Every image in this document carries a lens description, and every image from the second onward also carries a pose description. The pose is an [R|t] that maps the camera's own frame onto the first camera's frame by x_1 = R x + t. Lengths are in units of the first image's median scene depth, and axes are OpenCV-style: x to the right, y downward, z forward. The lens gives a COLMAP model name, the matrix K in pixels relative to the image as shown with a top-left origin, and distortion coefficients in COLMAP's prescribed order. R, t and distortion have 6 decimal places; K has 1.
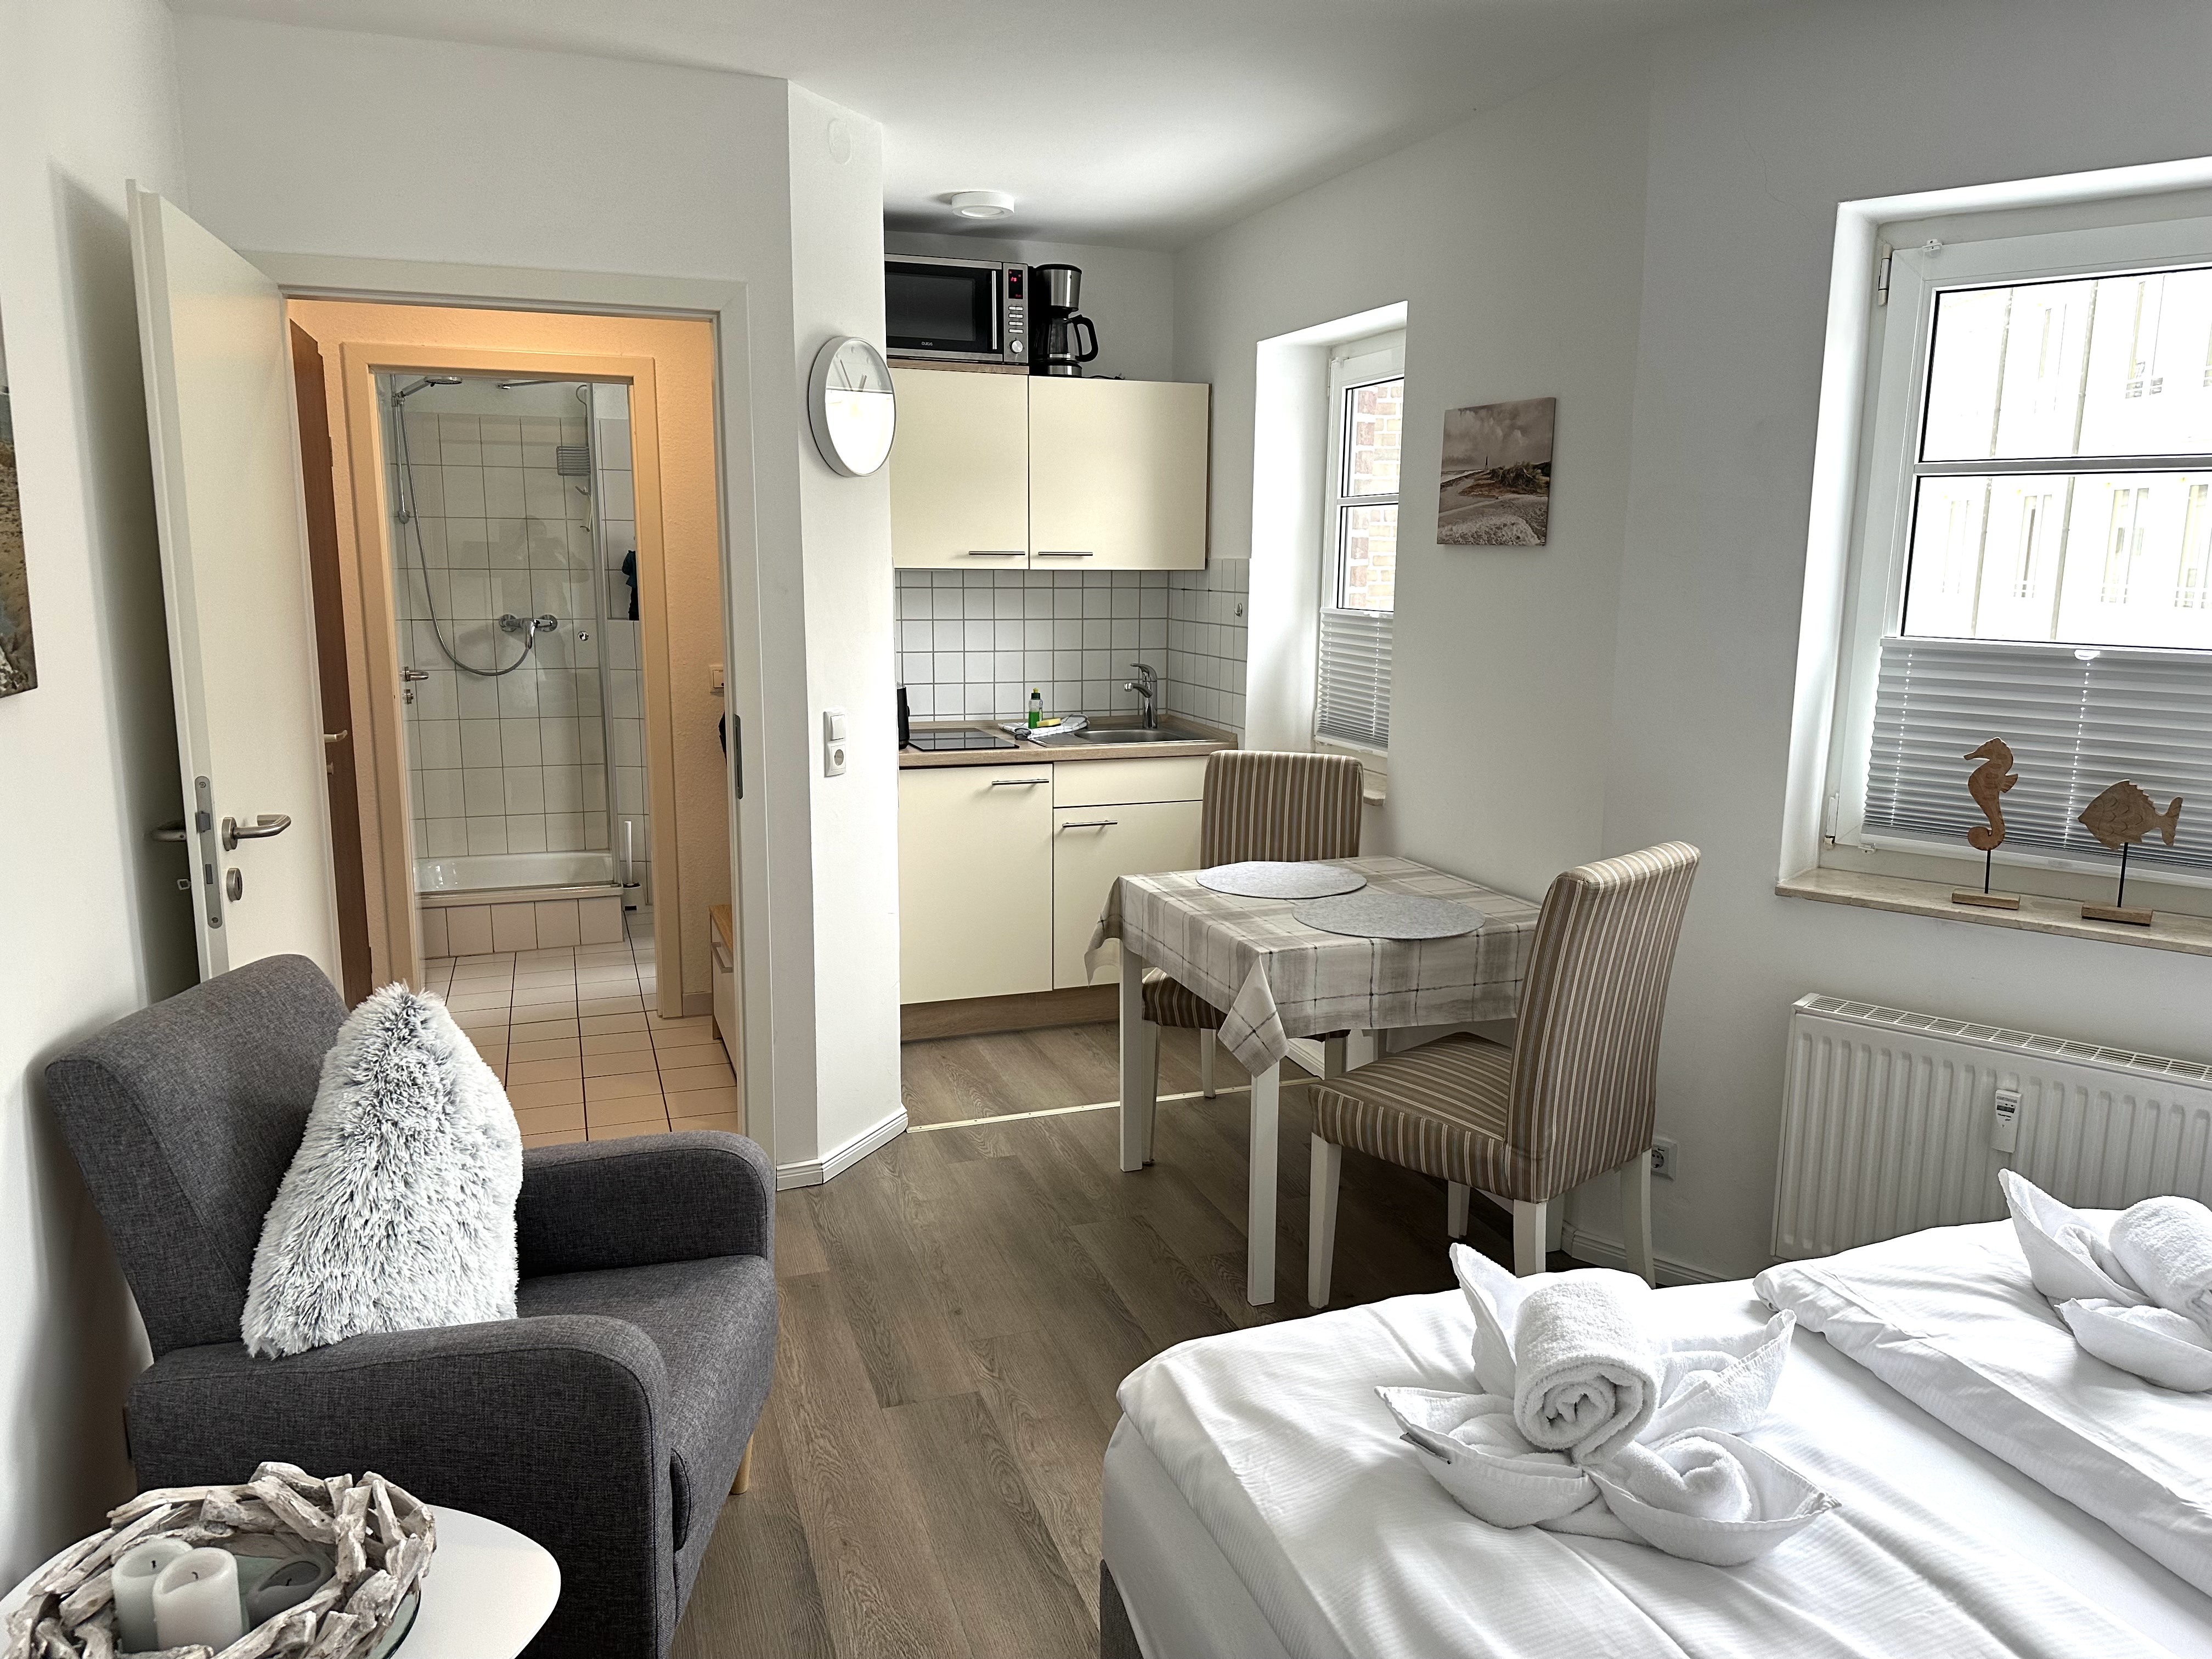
lens RADIAL K [[1552.6, 0, 1098.2], [0, 1552.6, 825.1], [0, 0, 1]] dist [0.176628, -0.355782]
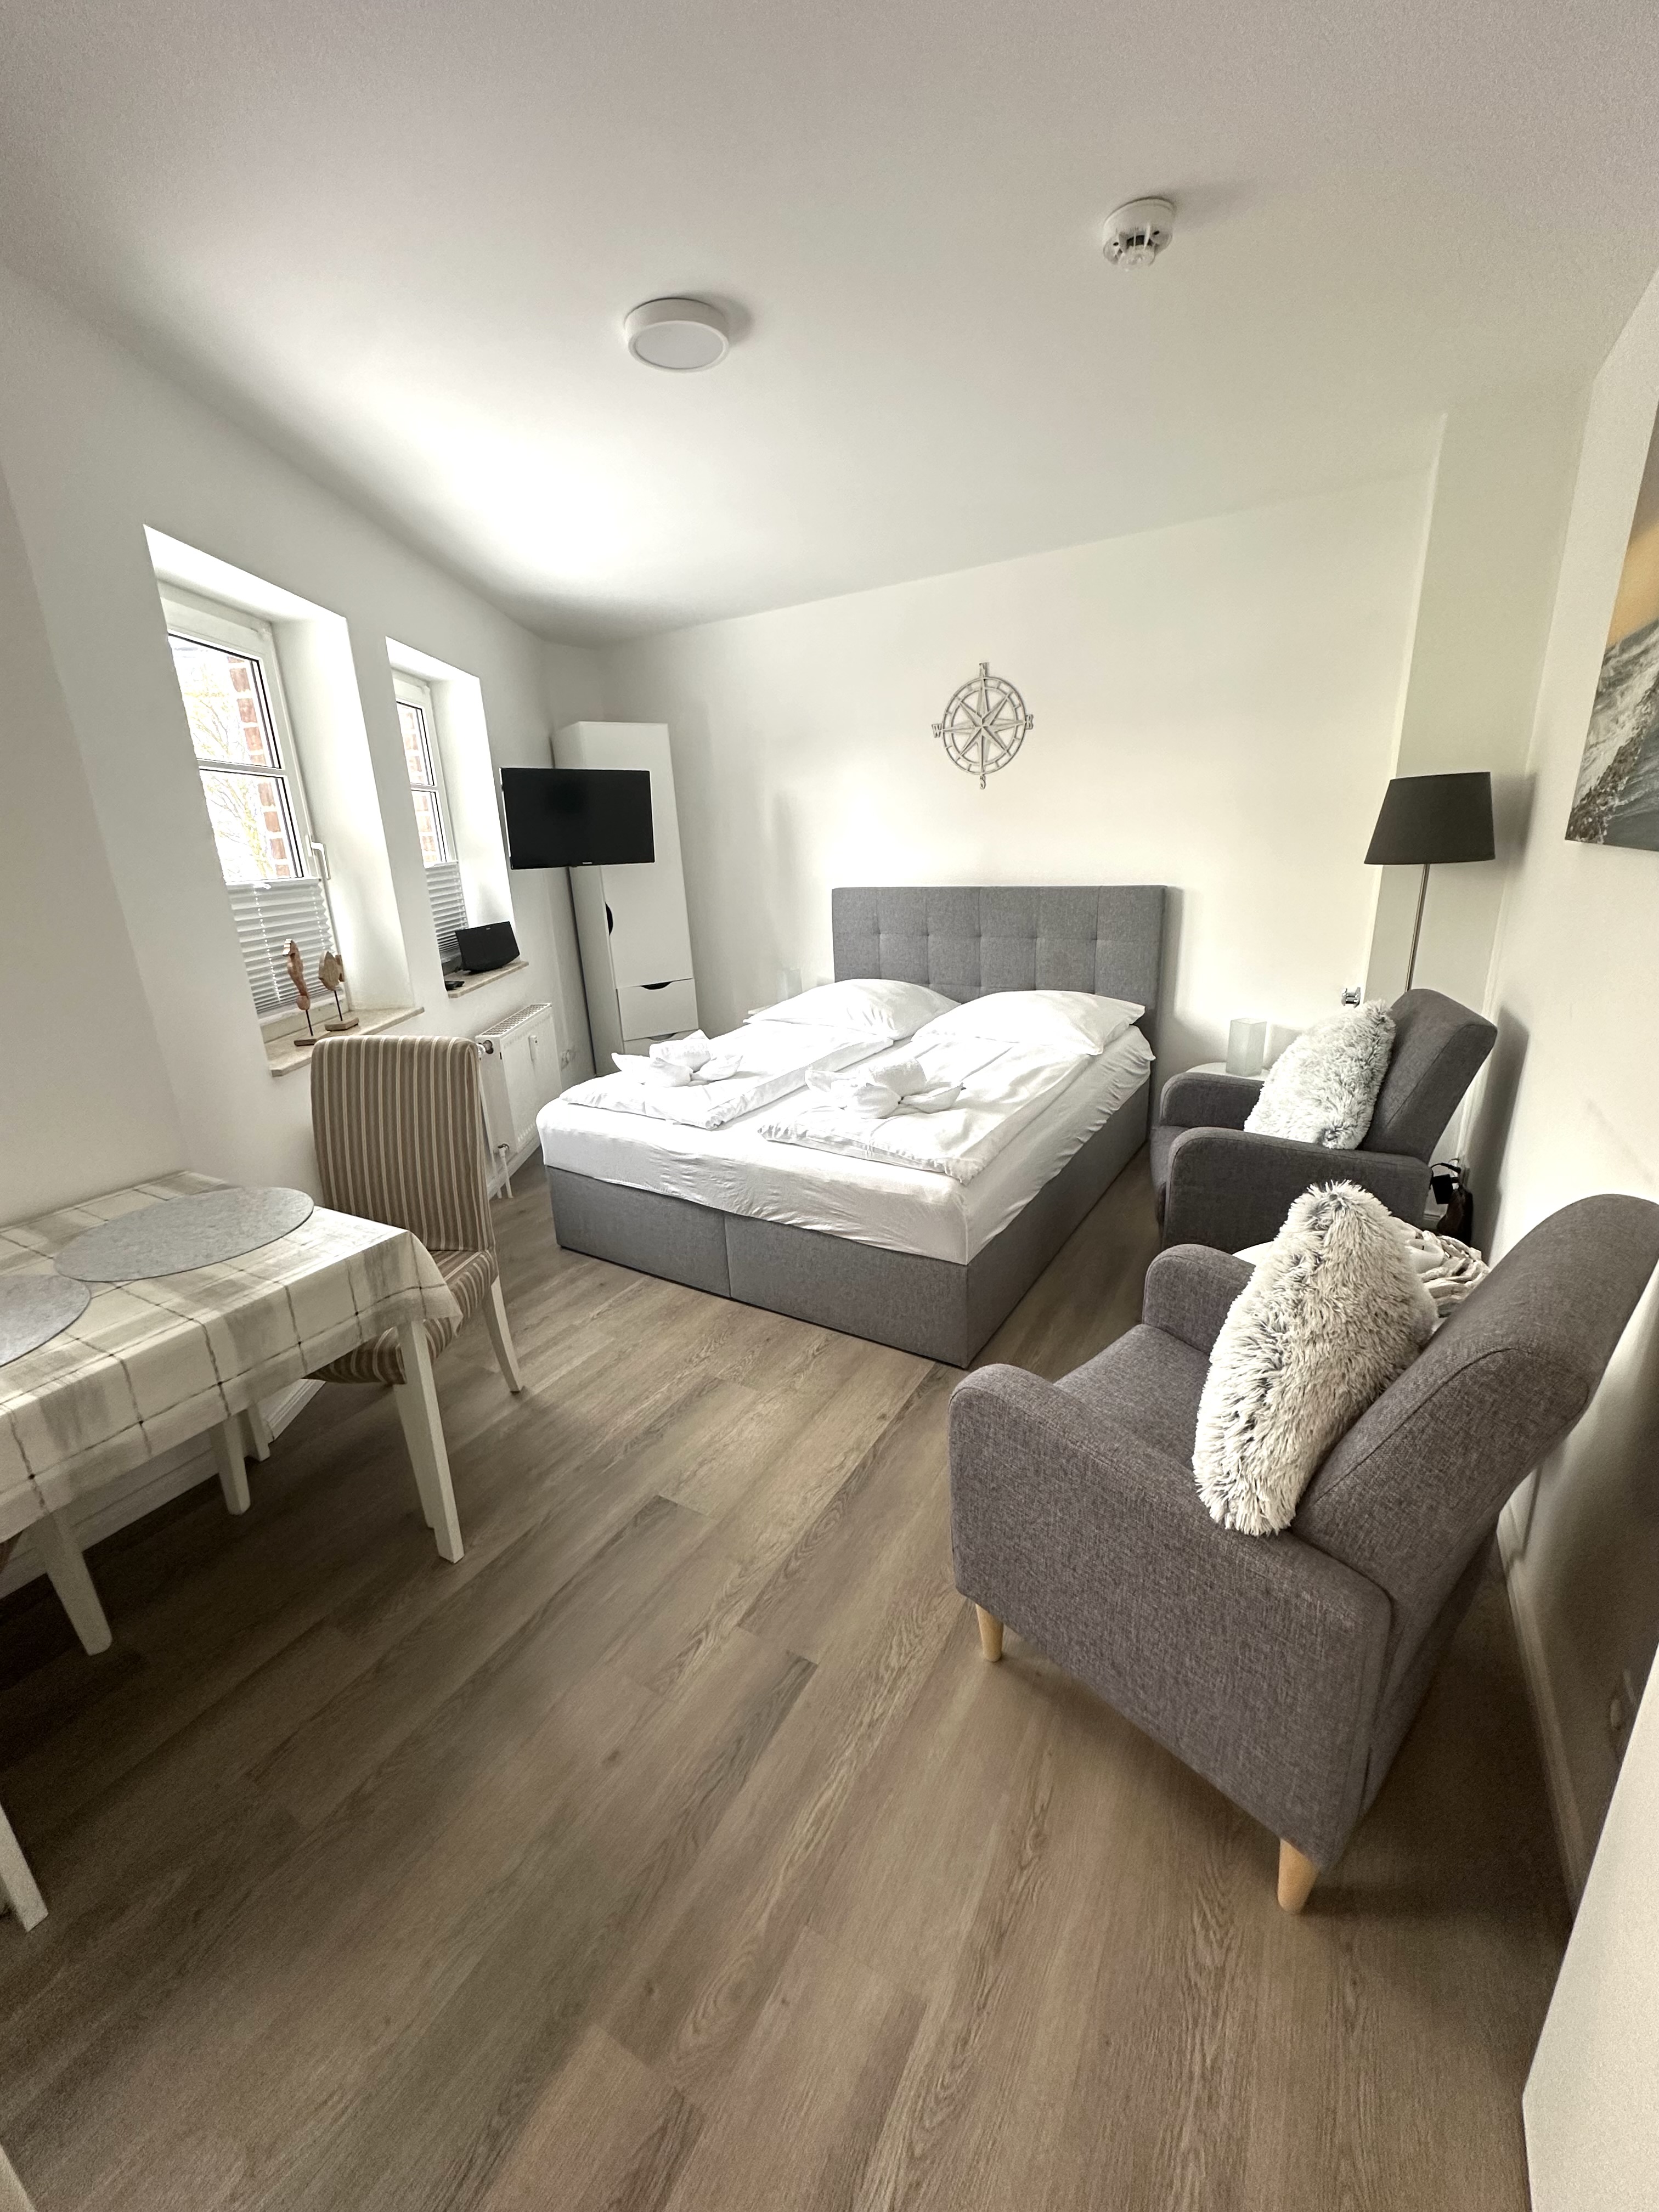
lens RADIAL K [[887.8, 0, 829.5], [0, 887.8, 1106.0], [0, 0, 1]] dist [-0.003509, -0.000314]
pose [[-0.665097, -0.200719, 0.719276, -0.372222], [0.167548, 0.898532, 0.405669, -0.143714], [-0.727718, 0.390322, -0.563982, 0.910835]]
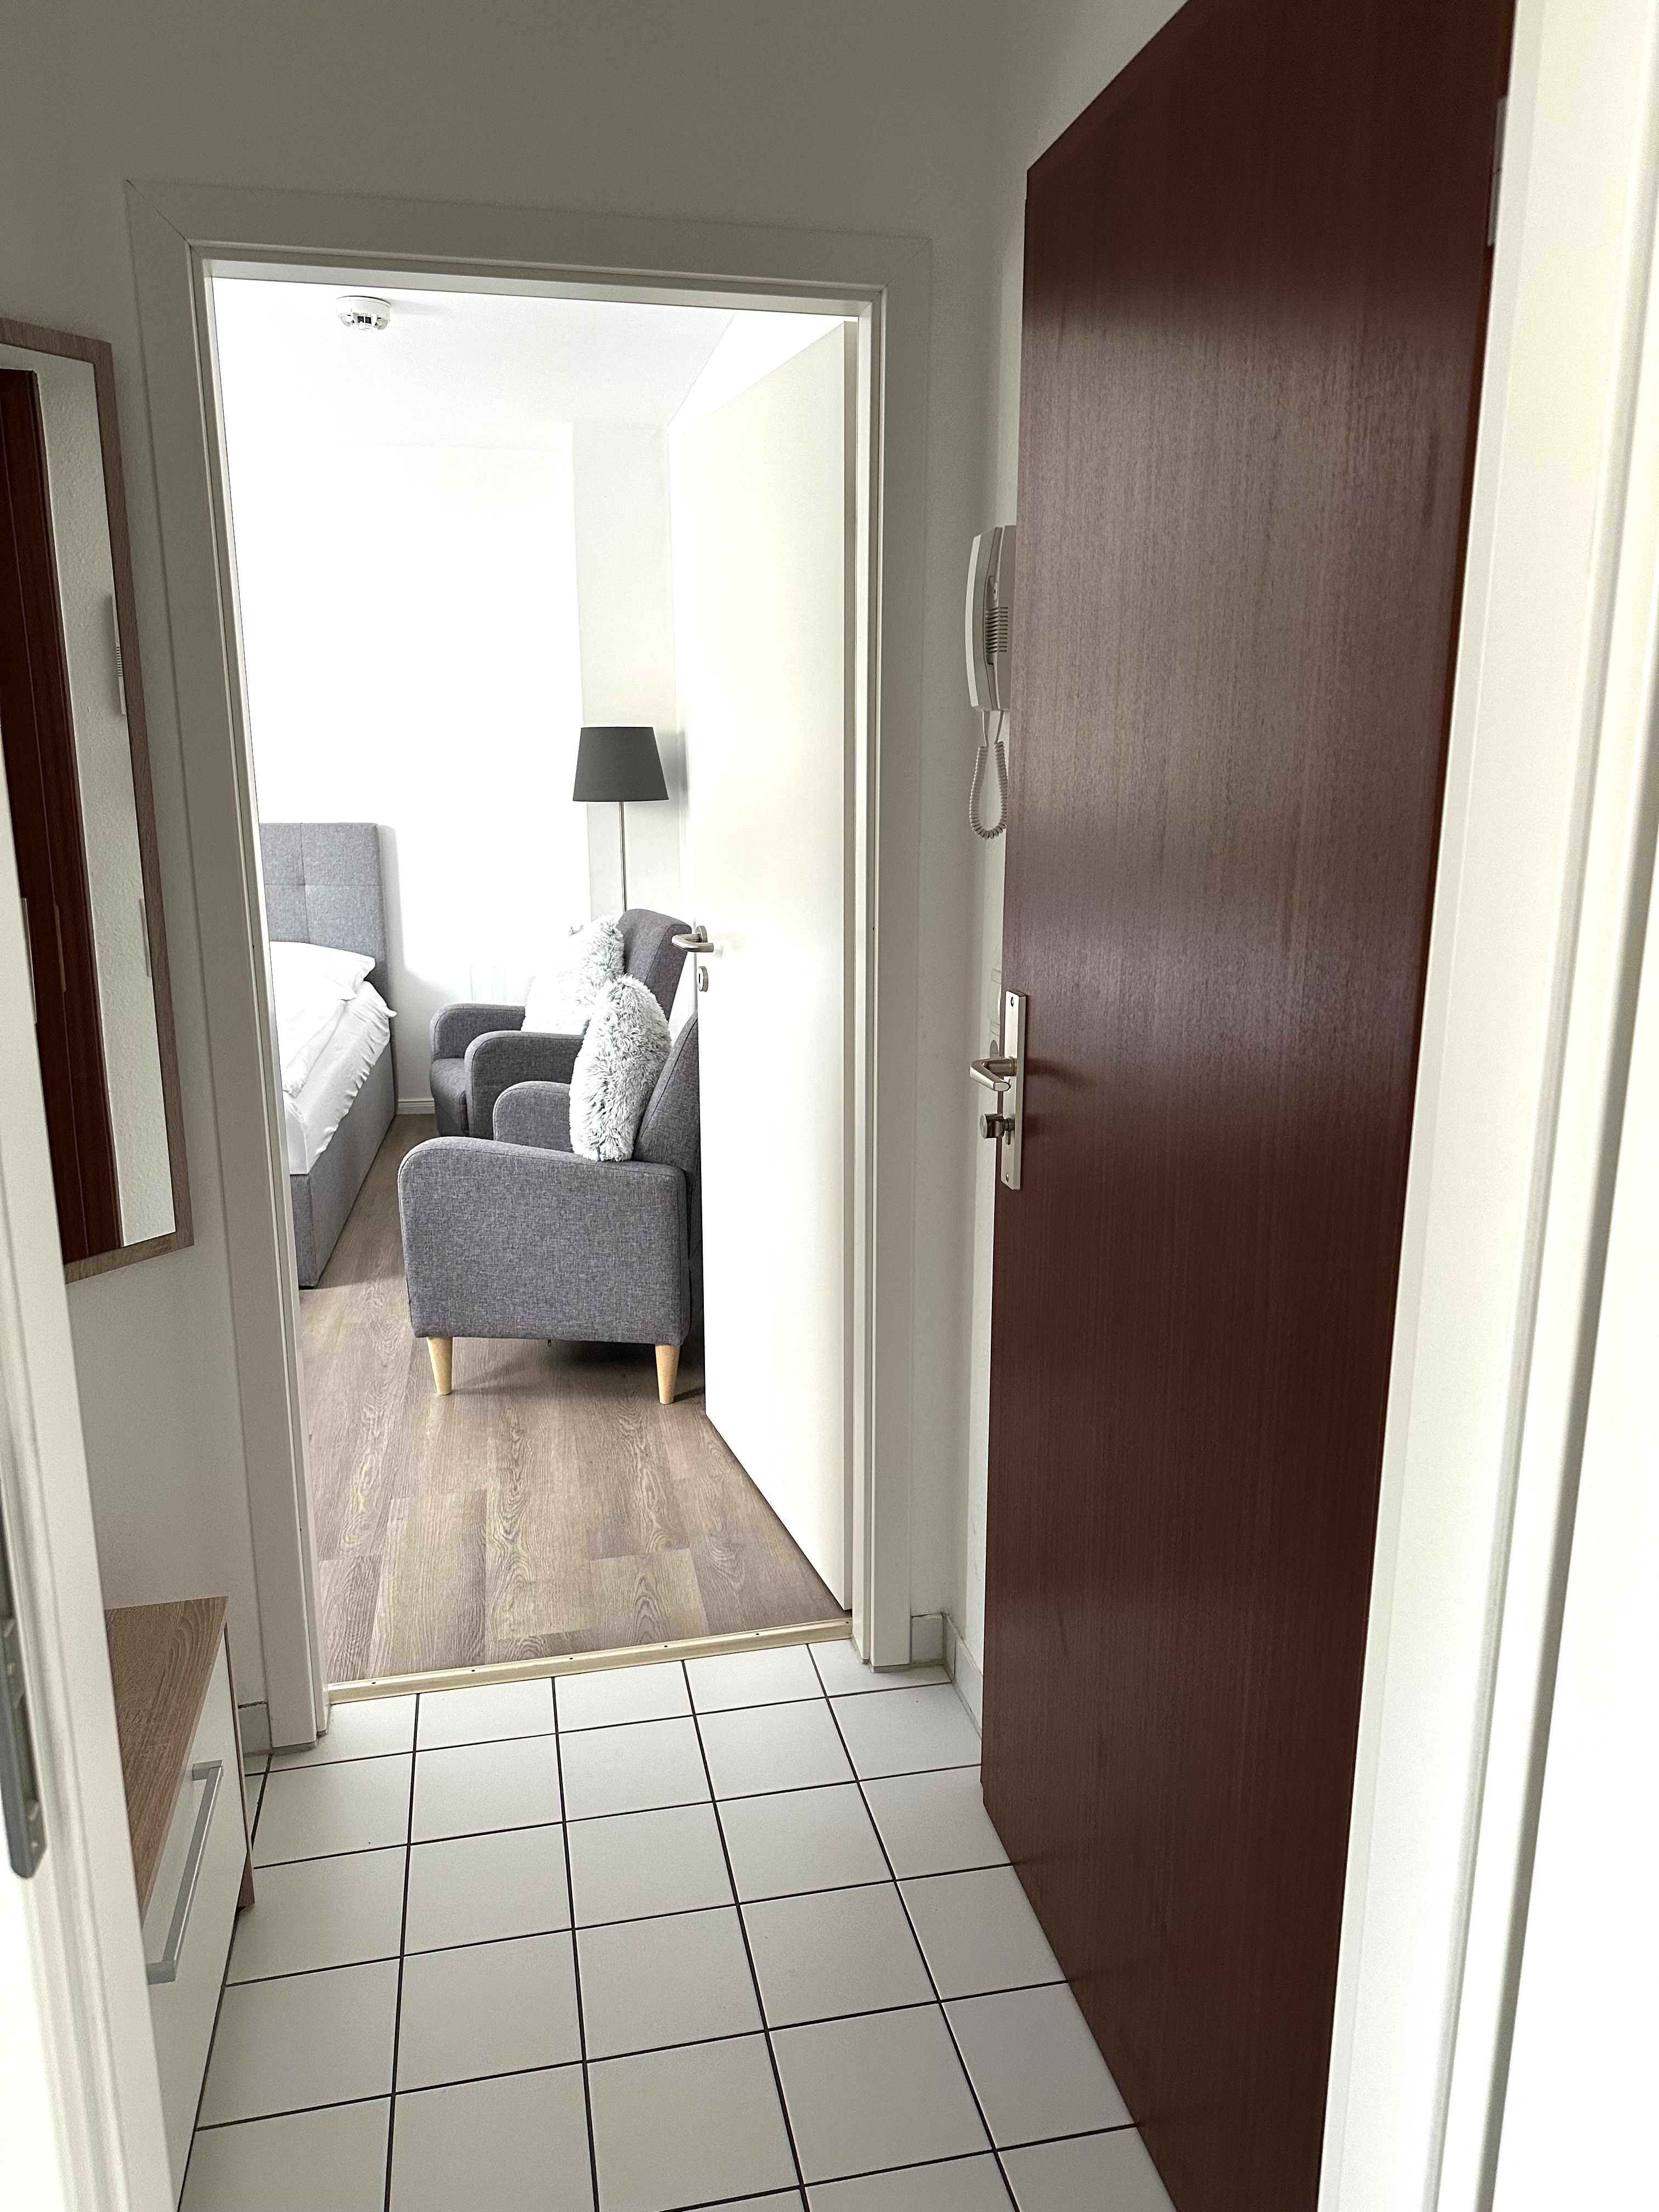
lens RADIAL K [[1554.2, 0, 846.6], [0, 1554.2, 1102.8], [0, 0, 1]] dist [0.123751, -0.200386]
pose [[-0.993844, -0.033758, 0.105517, -0.517430], [0.010057, 0.921022, 0.389380, -0.261353], [-0.110328, 0.388044, -0.915013, 1.526739]]
